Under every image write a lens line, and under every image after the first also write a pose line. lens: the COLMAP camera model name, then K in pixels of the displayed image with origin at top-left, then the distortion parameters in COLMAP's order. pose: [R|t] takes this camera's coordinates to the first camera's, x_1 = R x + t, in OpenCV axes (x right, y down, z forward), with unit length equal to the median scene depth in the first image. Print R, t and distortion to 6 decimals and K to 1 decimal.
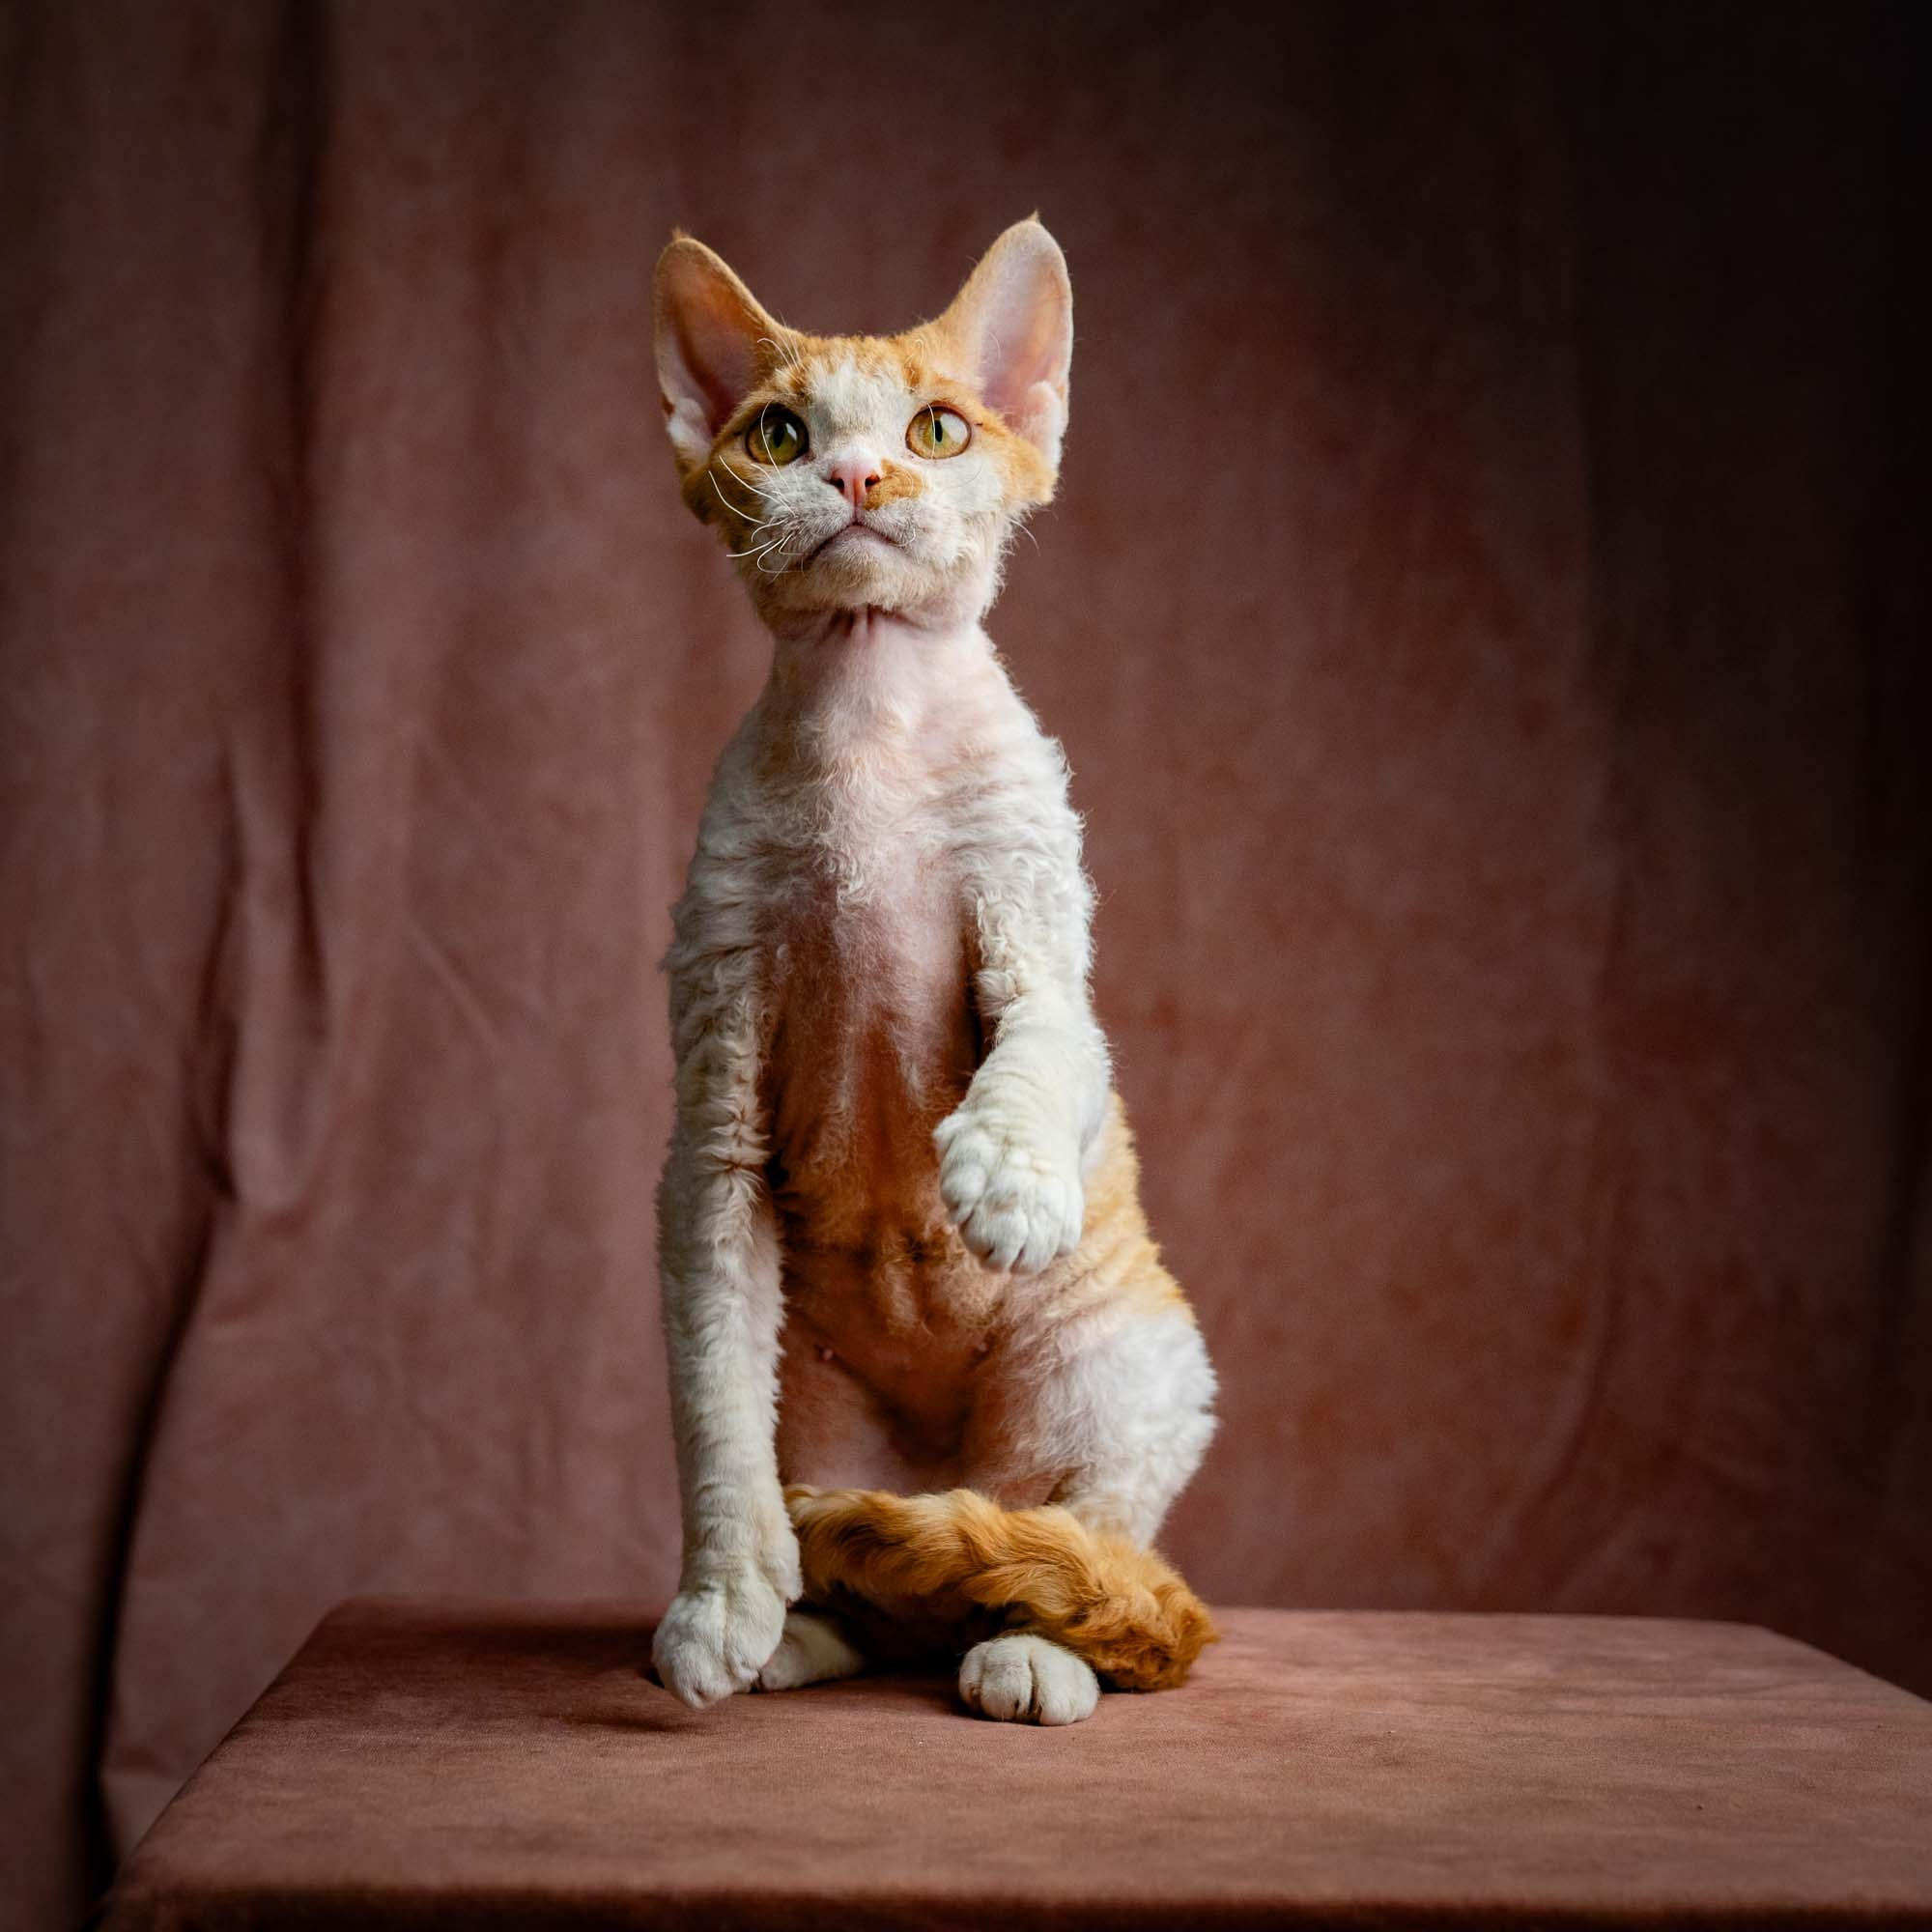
lens RADIAL K [[5166.3, 0, 904.4], [0, 5166.3, 939.8], [0, 0, 1]] dist [0.007462, -0.974777]
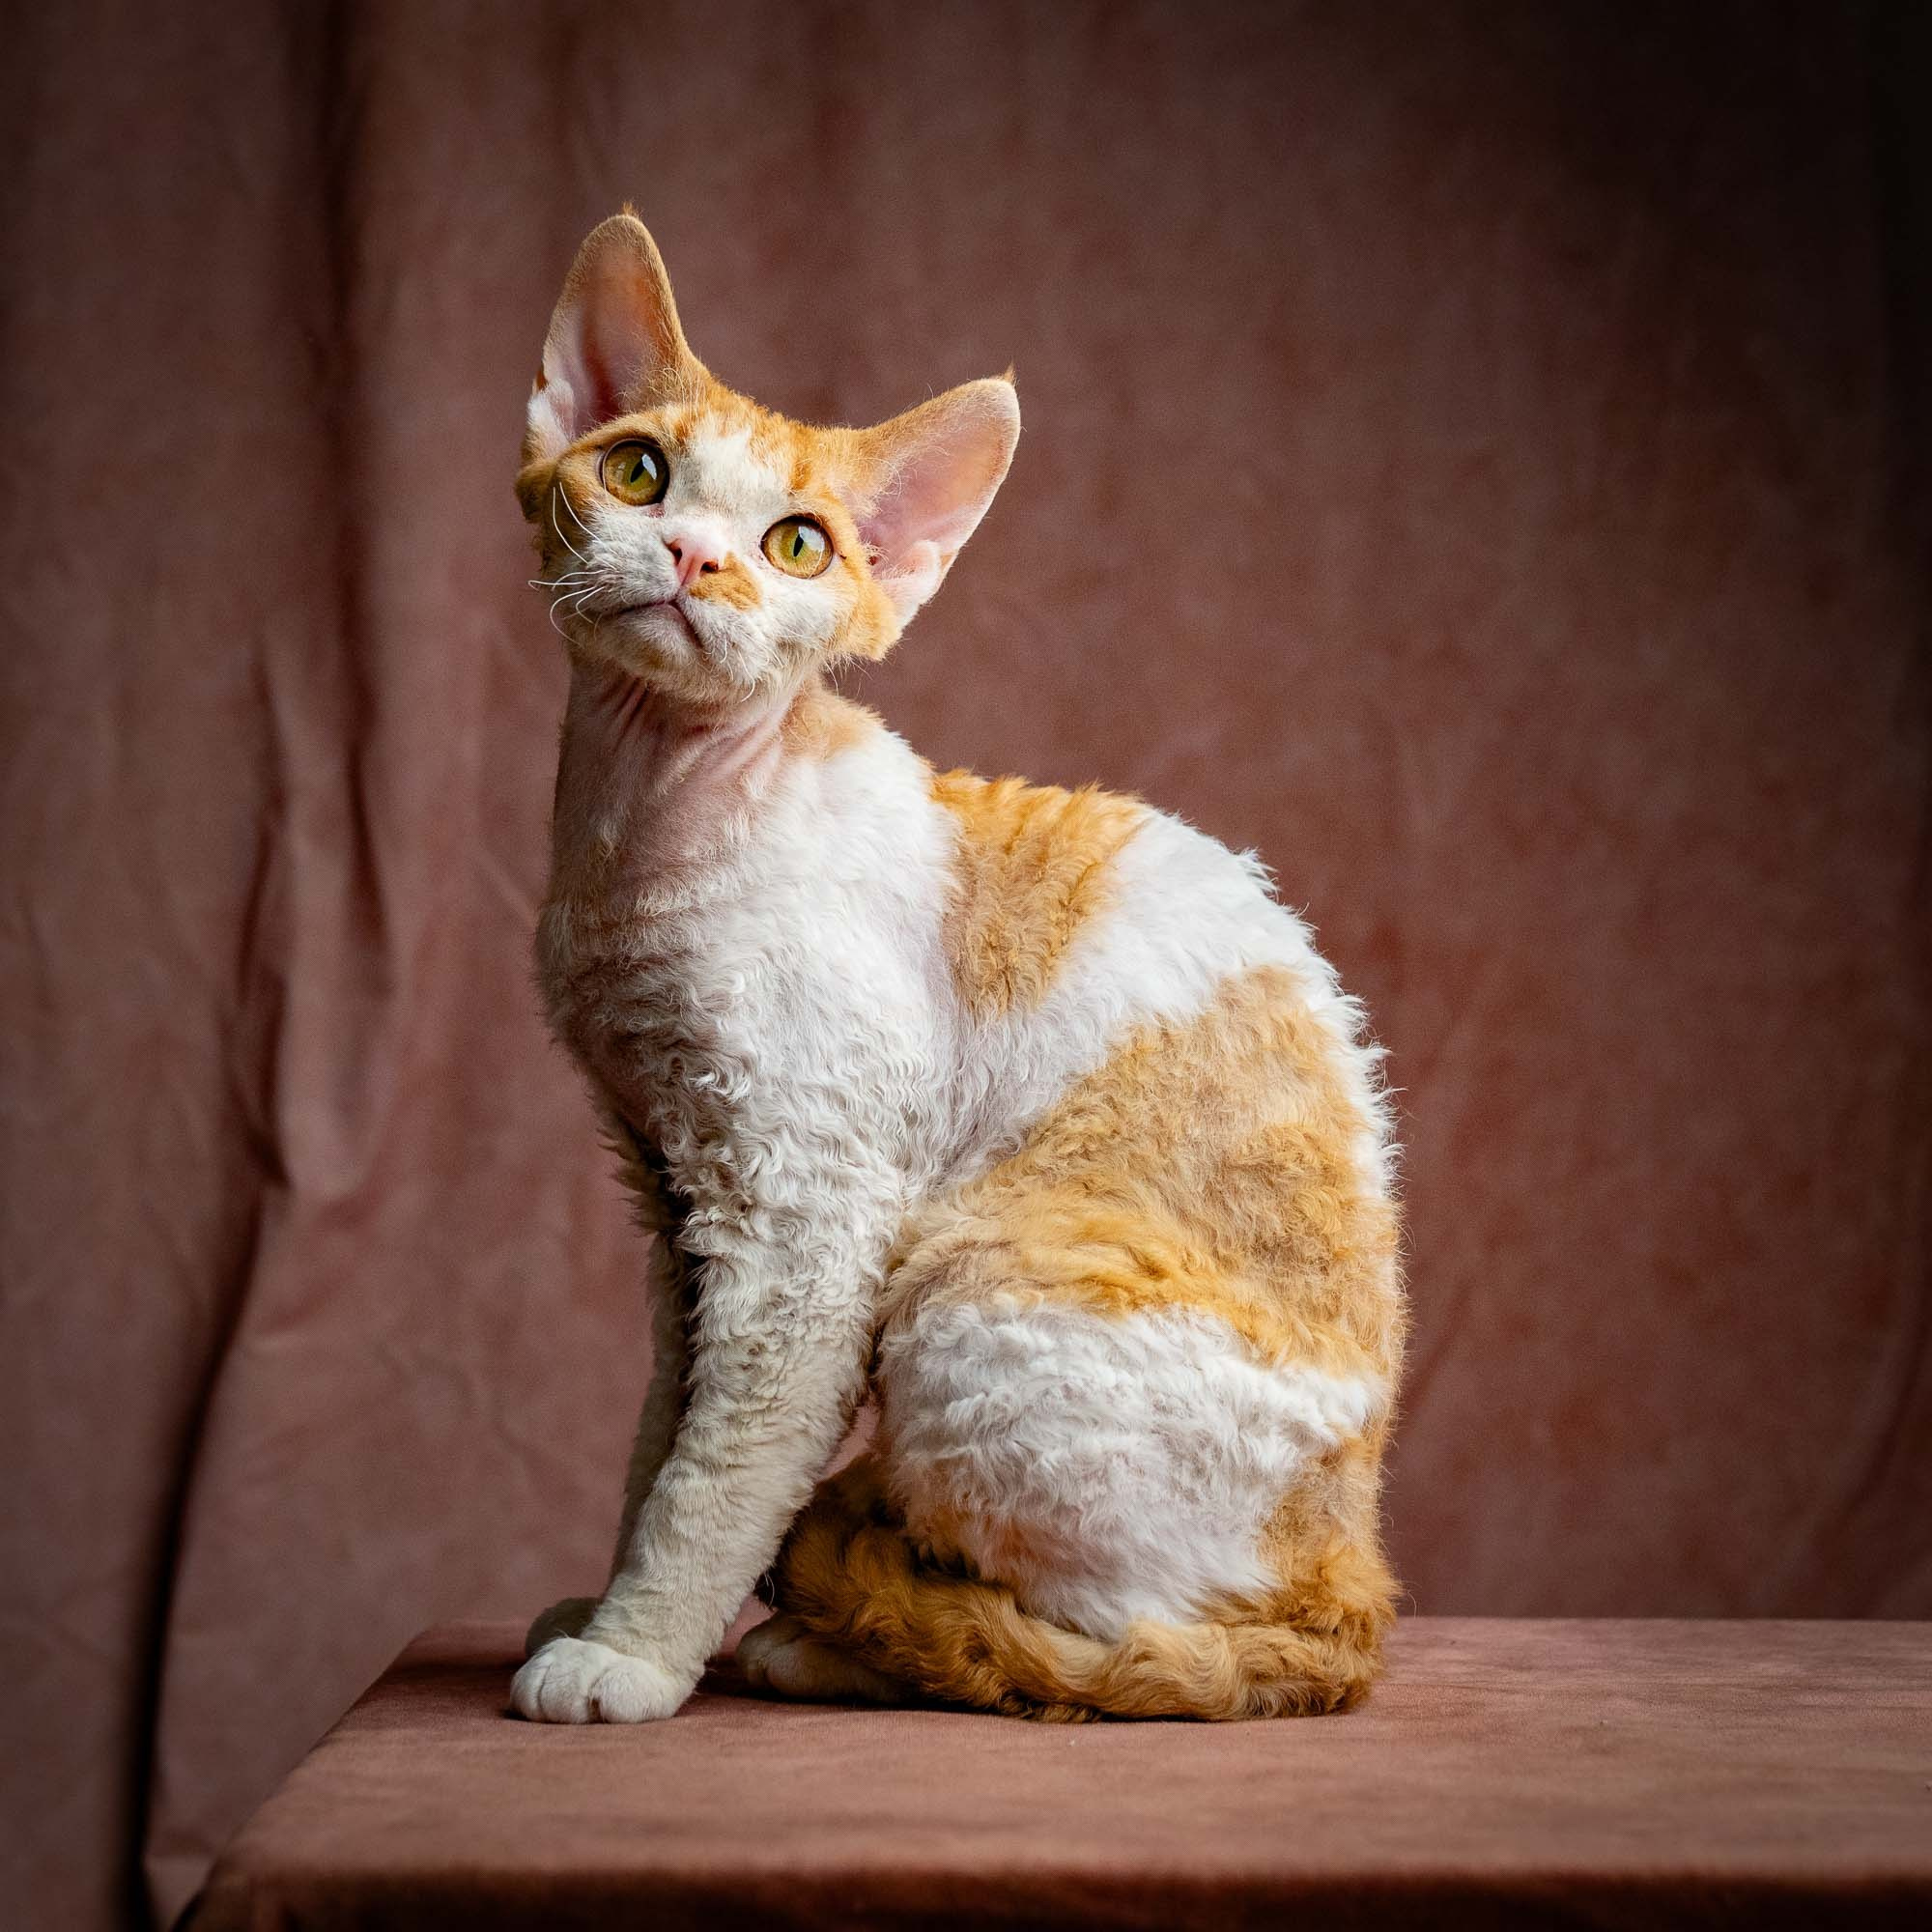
lens RADIAL K [[5166.3, 0, 904.4], [0, 5166.3, 939.8], [0, 0, 1]] dist [0.007462, -0.974777]
pose [[0.999595, -0.020879, -0.019355, -0.011115], [0.021242, 0.999598, 0.018771, -0.003763], [0.018955, -0.019175, 0.999636, 0.156778]]
